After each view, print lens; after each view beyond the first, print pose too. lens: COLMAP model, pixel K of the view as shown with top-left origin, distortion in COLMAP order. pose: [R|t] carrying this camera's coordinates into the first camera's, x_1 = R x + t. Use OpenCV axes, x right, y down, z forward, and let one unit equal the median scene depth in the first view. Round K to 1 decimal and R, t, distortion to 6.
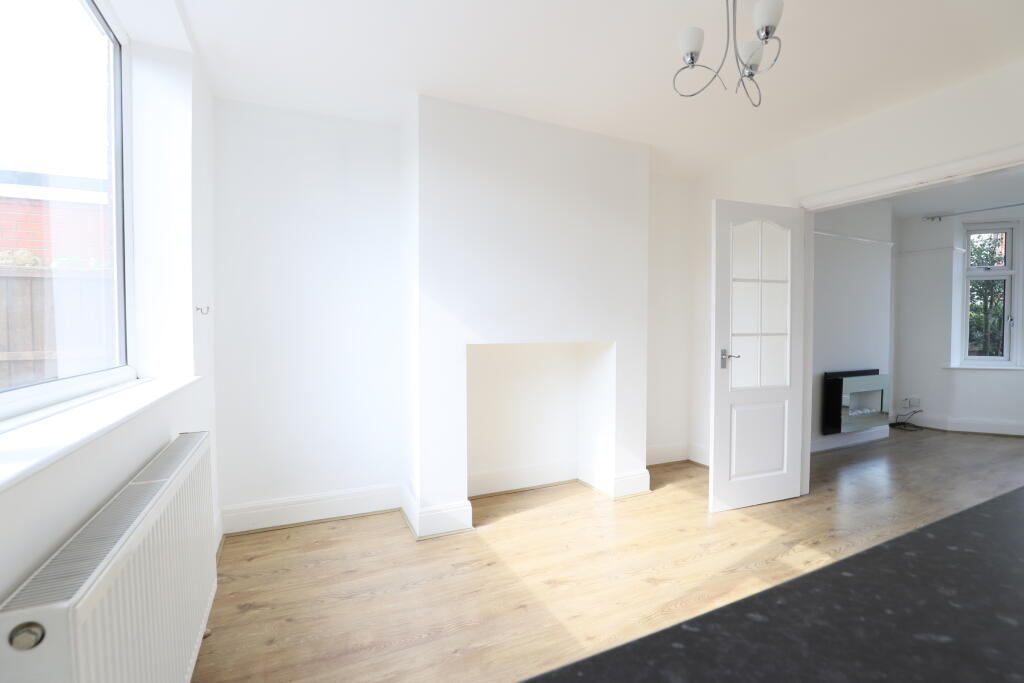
lens RADIAL K [[465.1, 0, 514.8], [0, 465.1, 343.7], [0, 0, 1]] dist [-0.033592, 0.000275]
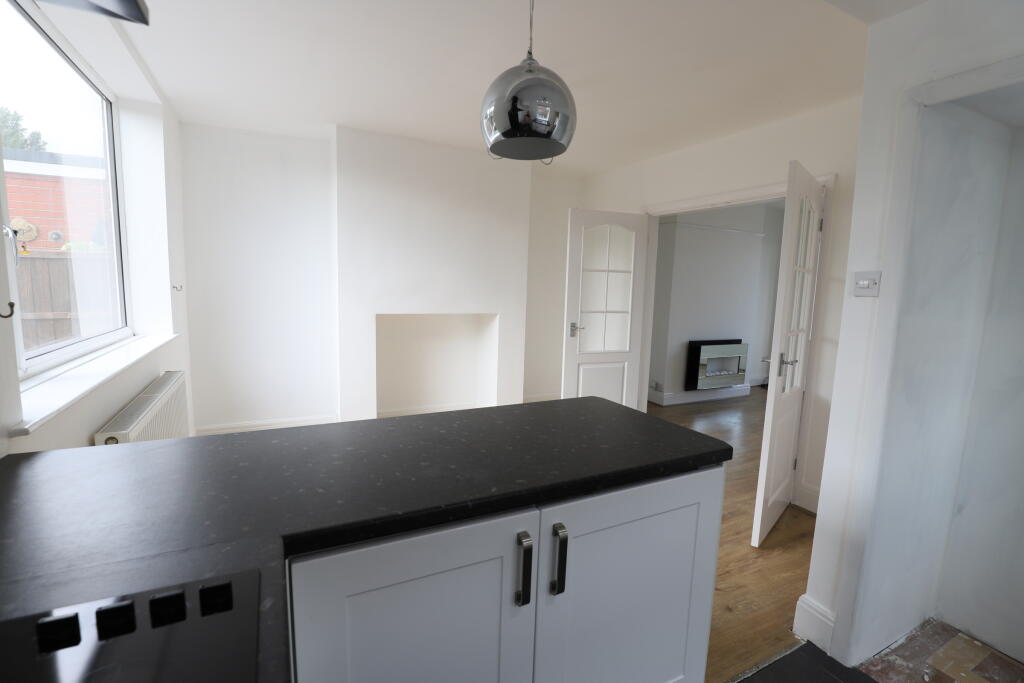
lens RADIAL K [[465.1, 0, 514.8], [0, 465.1, 343.7], [0, 0, 1]] dist [-0.033592, 0.000275]
pose [[0.999056, 0.027773, 0.033418, 0.244774], [-0.030871, 0.994896, 0.096067, -0.052573], [-0.030579, -0.097008, 0.994814, -0.348183]]
